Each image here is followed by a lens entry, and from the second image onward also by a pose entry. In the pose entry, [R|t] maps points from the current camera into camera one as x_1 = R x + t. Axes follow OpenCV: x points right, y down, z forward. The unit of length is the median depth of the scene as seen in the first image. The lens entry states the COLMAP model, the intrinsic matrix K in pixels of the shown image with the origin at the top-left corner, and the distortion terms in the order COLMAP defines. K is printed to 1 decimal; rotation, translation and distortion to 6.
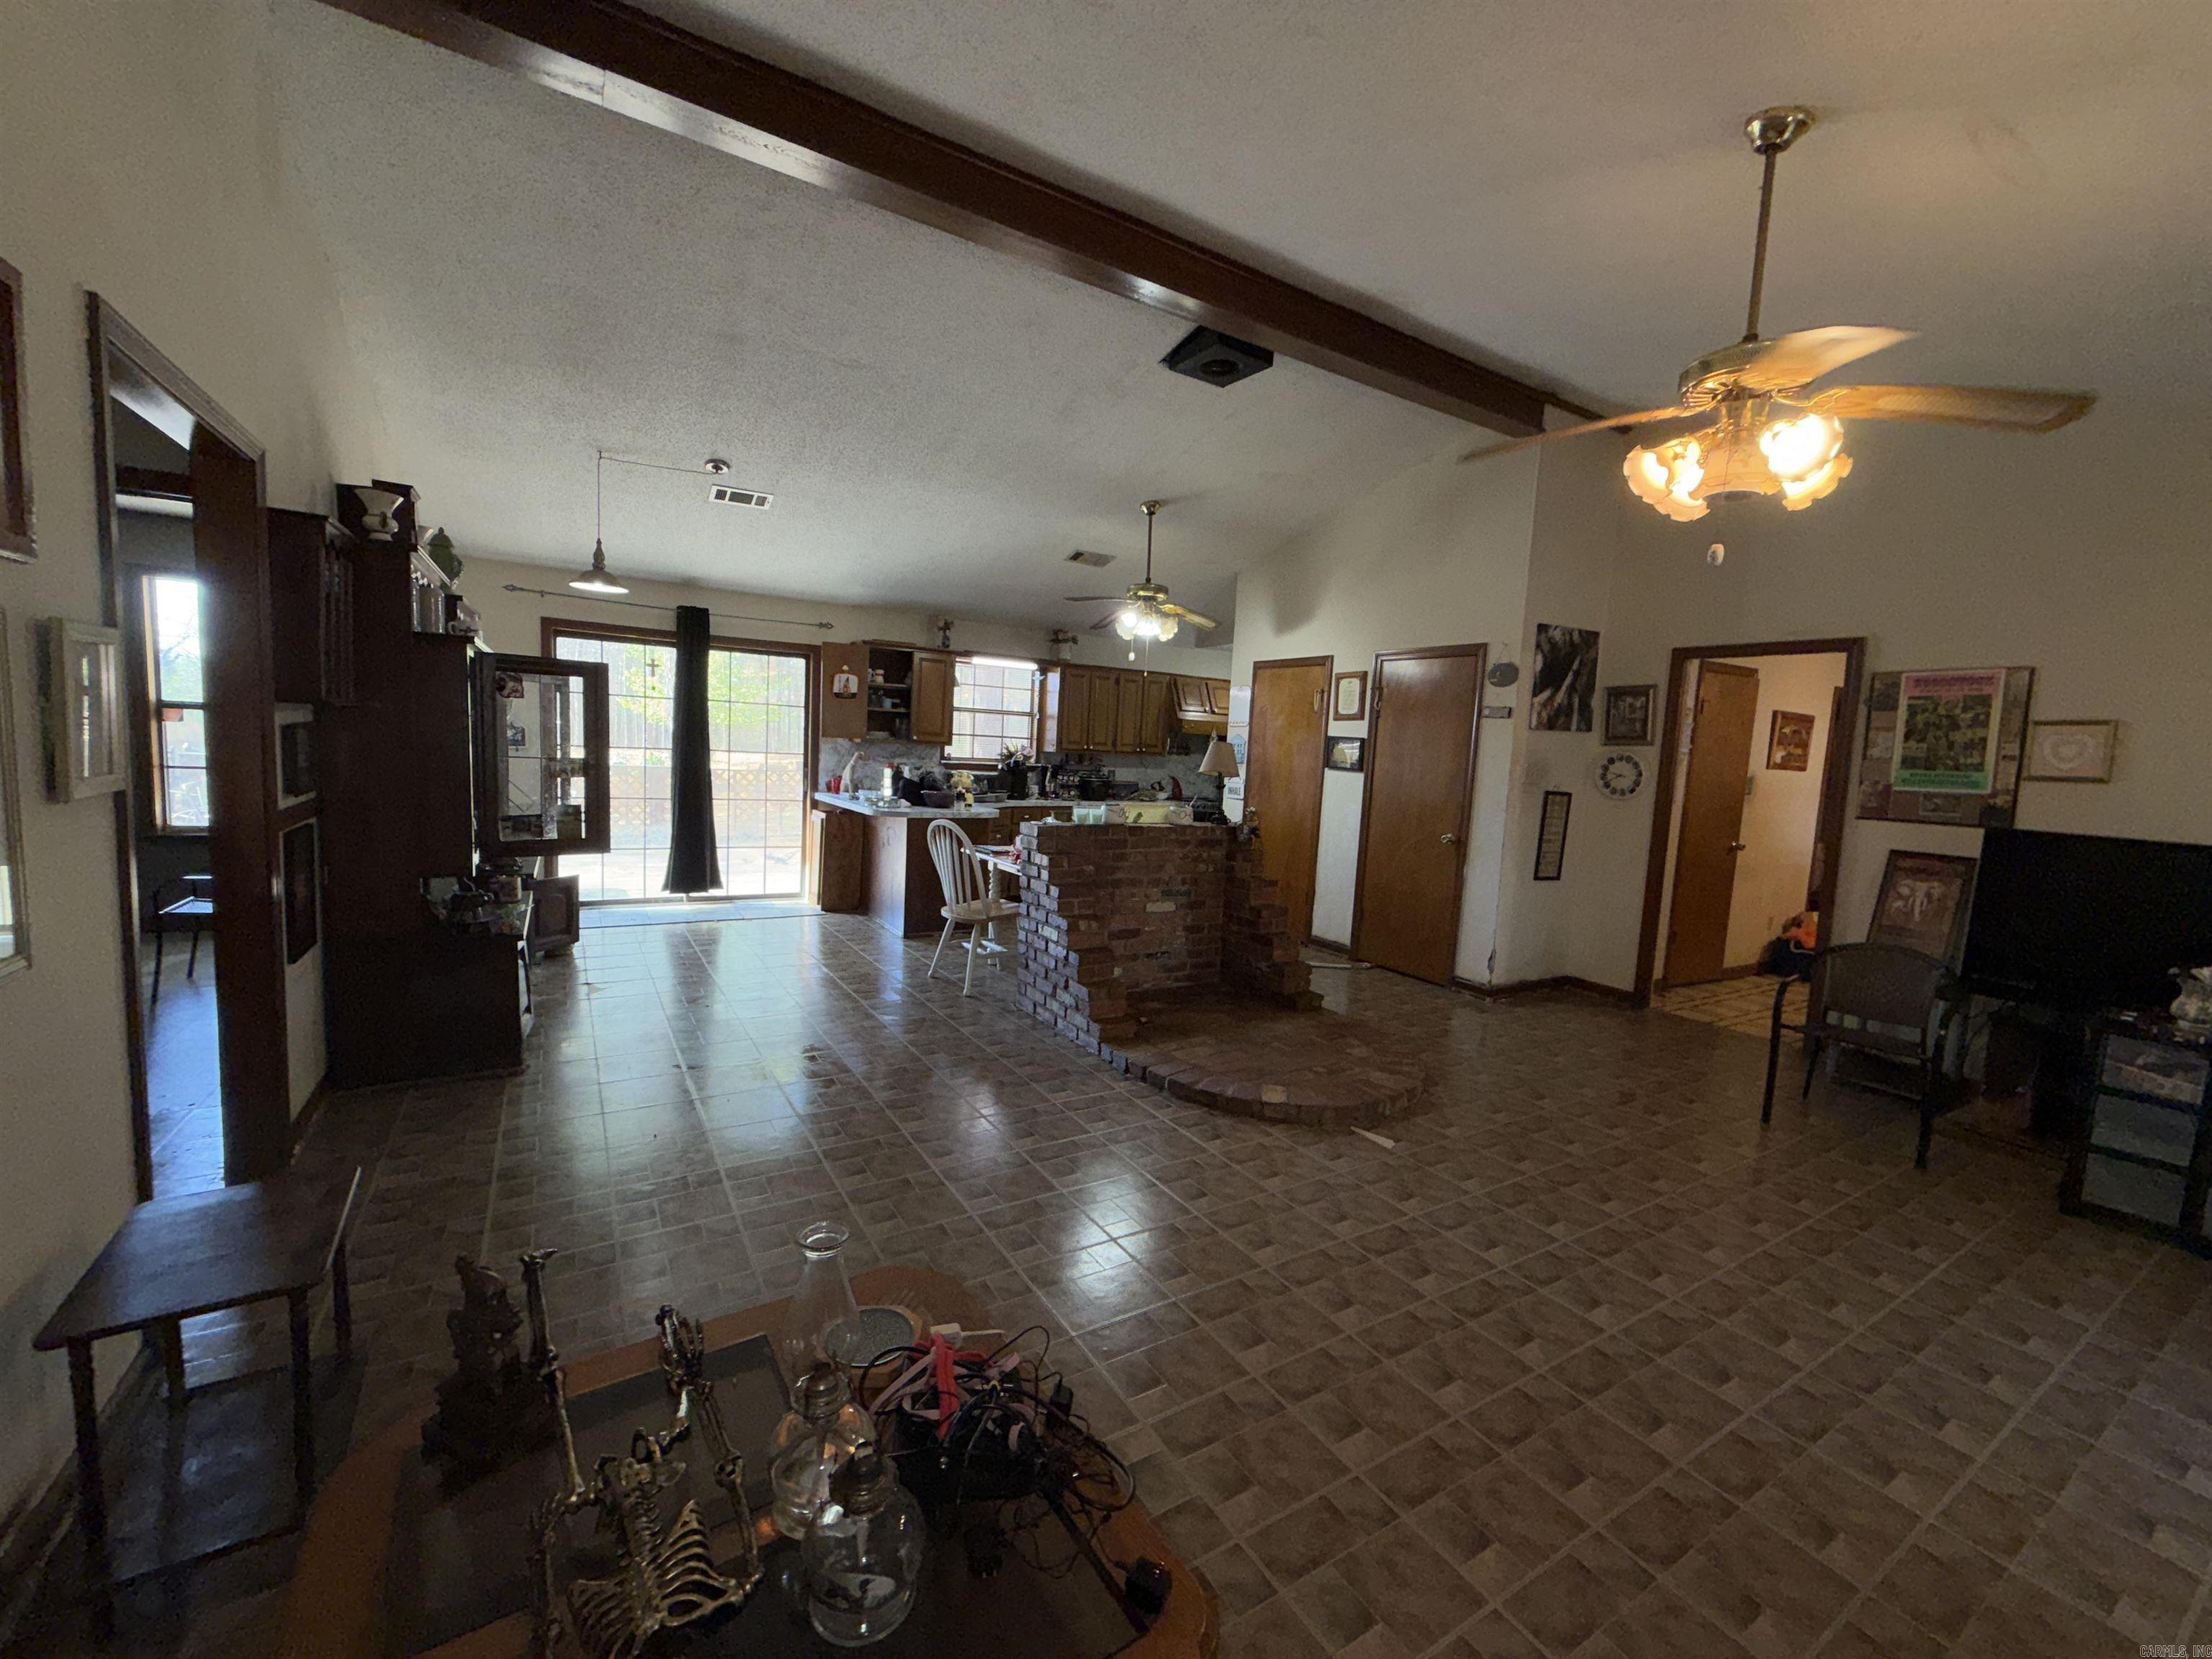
lens RADIAL K [[881.0, 0, 1099.9], [0, 881.0, 830.6], [0, 0, 1]] dist [0.001077, -0.000294]
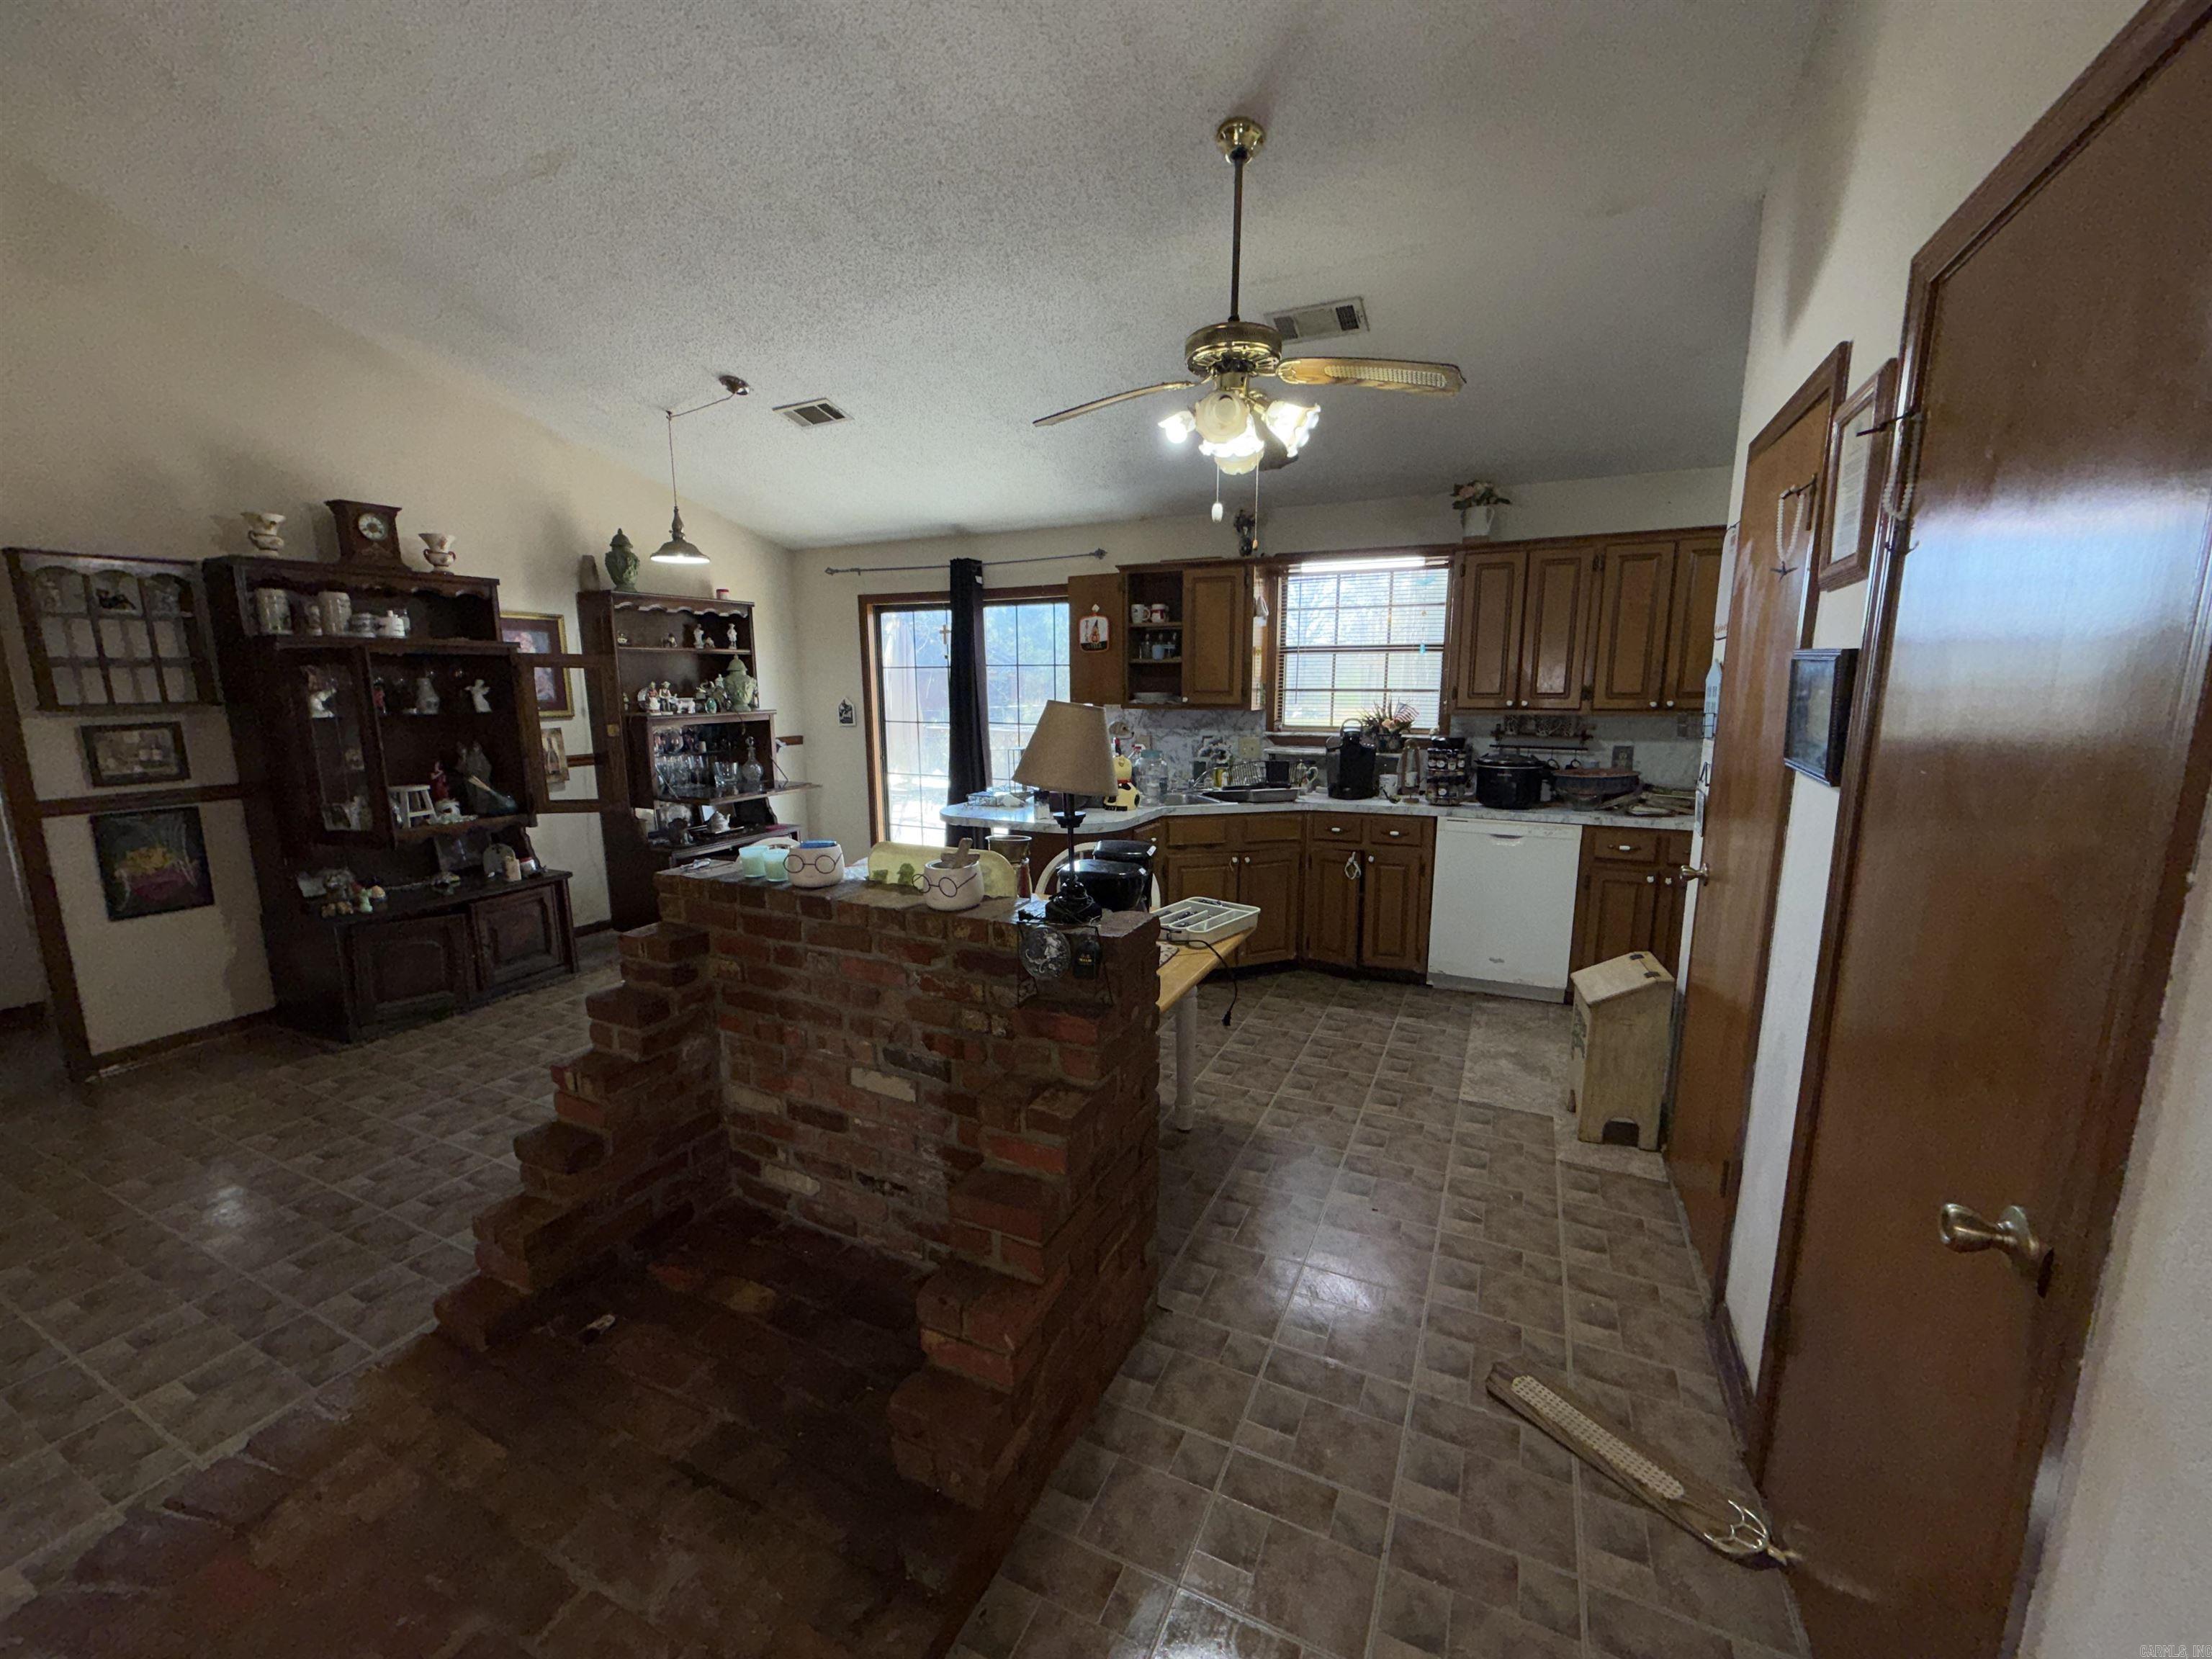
lens RADIAL K [[881.0, 0, 1099.1], [0, 881.0, 832.0], [0, 0, 1]] dist [0.001077, -0.000294]
pose [[0.536716, 0.091344, -0.838804, 0.416540], [-0.049270, 0.995819, 0.076917, -0.067046], [0.842323, 0.000045, 0.538973, 0.732652]]
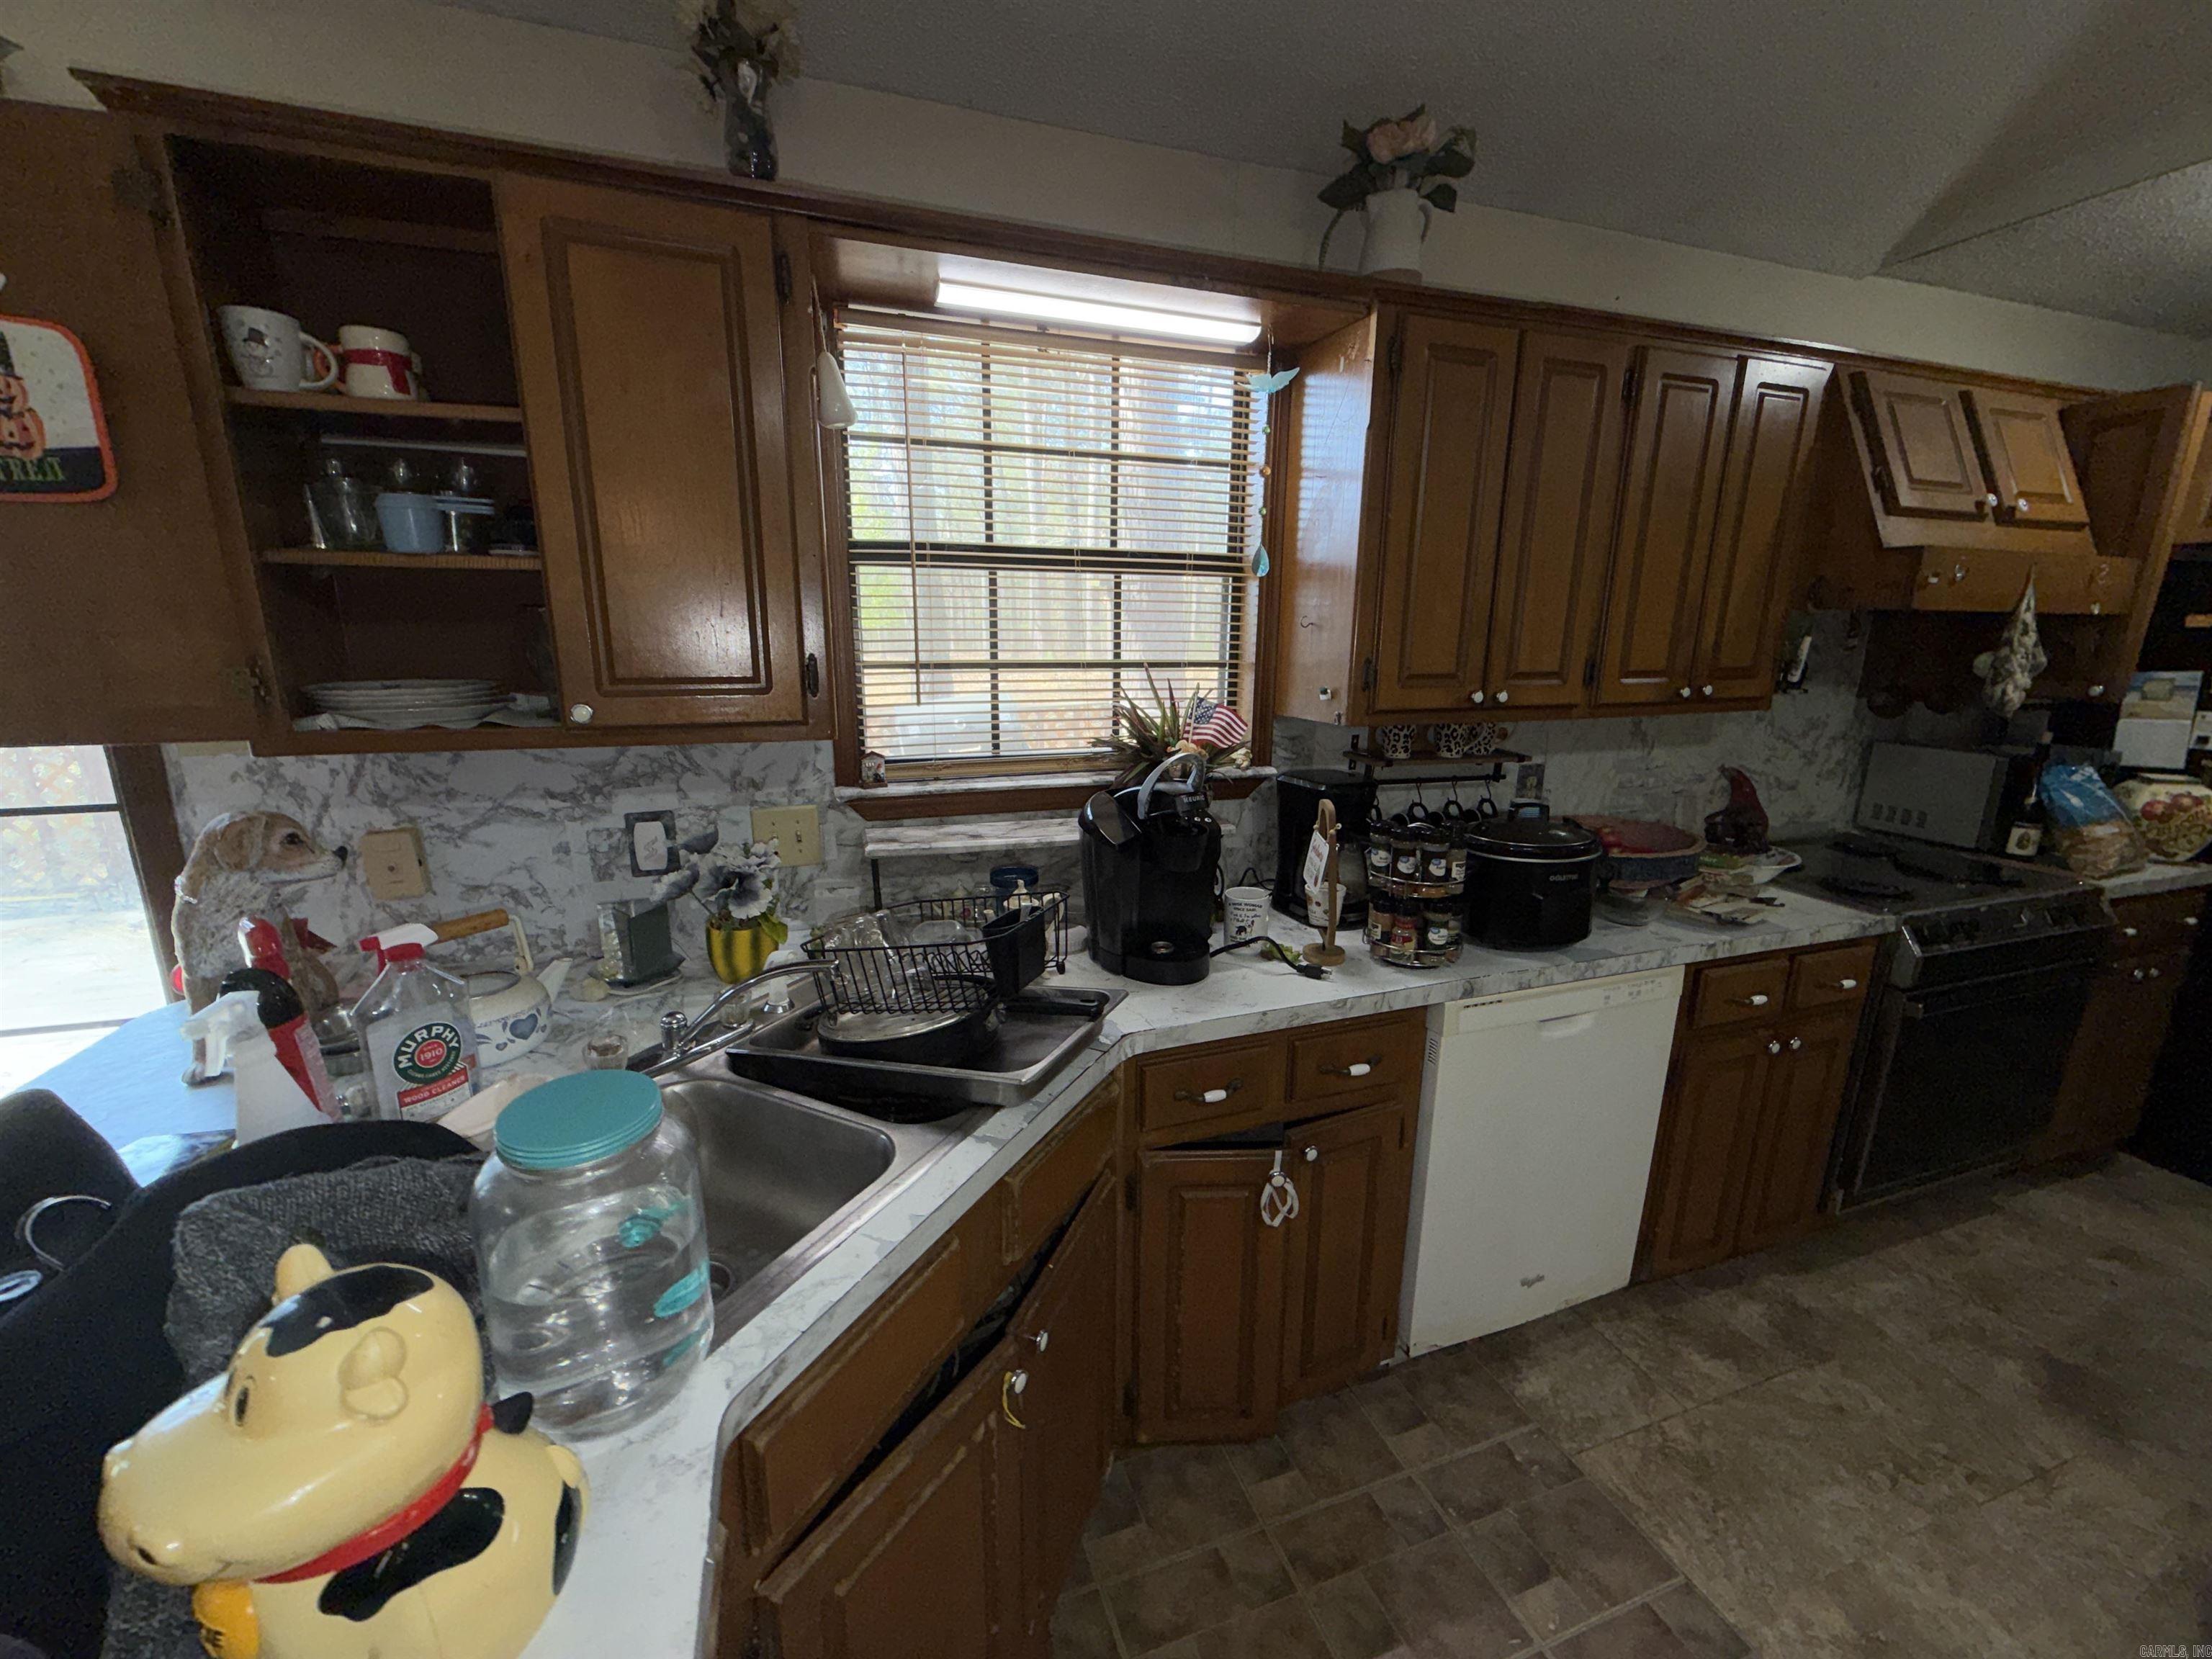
lens RADIAL K [[881.0, 0, 1099.2], [0, 881.0, 833.6], [0, 0, 1]] dist [0.001077, -0.000294]
pose [[0.975434, 0.005055, -0.220233, -0.086411], [0.022428, 0.992263, 0.122111, -0.127020], [0.219147, -0.124051, 0.967774, 1.069472]]
